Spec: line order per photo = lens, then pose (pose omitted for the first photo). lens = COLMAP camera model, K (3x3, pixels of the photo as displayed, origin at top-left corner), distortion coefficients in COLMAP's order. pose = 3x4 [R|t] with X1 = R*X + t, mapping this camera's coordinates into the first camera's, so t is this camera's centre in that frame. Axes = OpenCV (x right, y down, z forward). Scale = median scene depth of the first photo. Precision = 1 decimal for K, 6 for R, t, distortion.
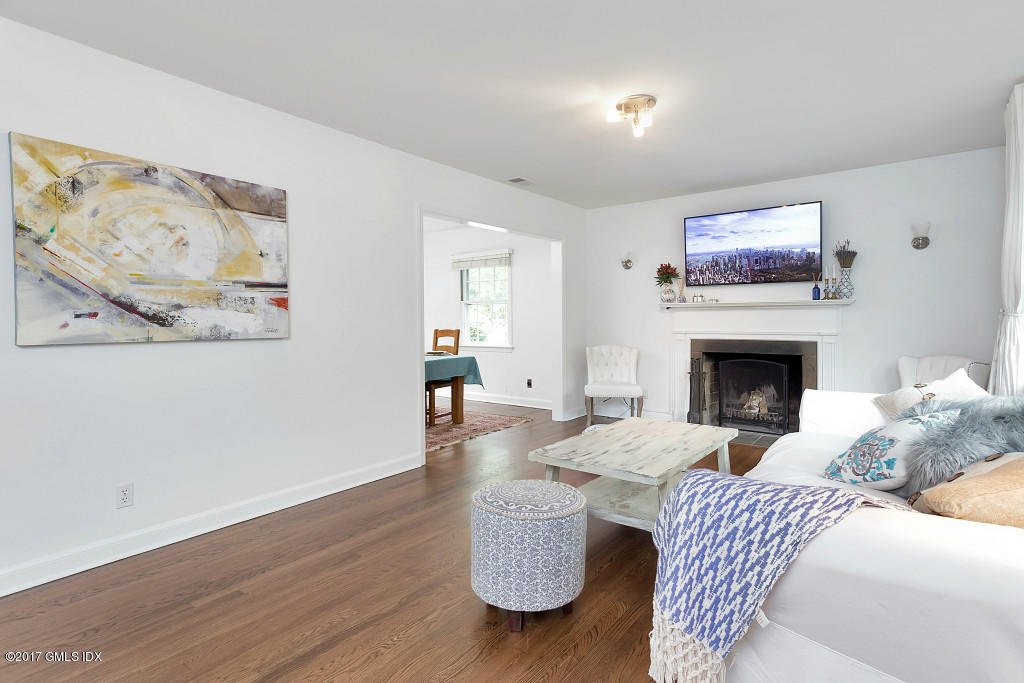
lens RADIAL K [[506.8, 0, 516.0], [0, 506.8, 325.8], [0, 0, 1]] dist [0.002342, 0.001015]
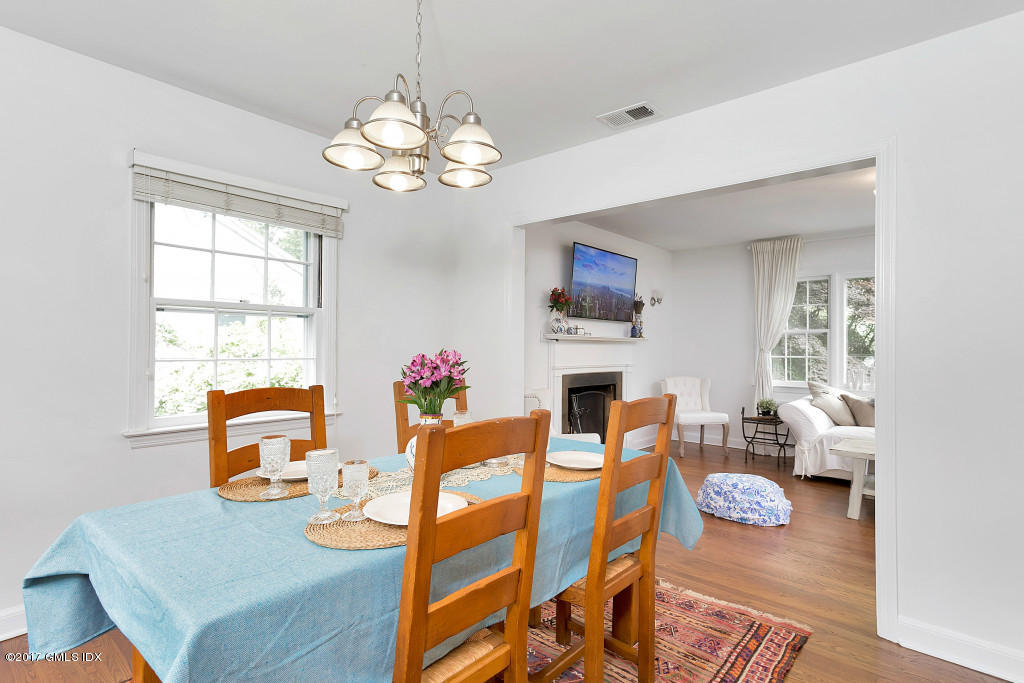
lens RADIAL K [[506.8, 0, 516.0], [0, 506.8, 325.8], [0, 0, 1]] dist [0.002342, 0.001015]
pose [[0.073695, 0.045116, 0.996260, -0.455831], [0.000872, 0.998973, -0.045303, -0.016770], [-0.997280, 0.004207, 0.073580, 0.832593]]
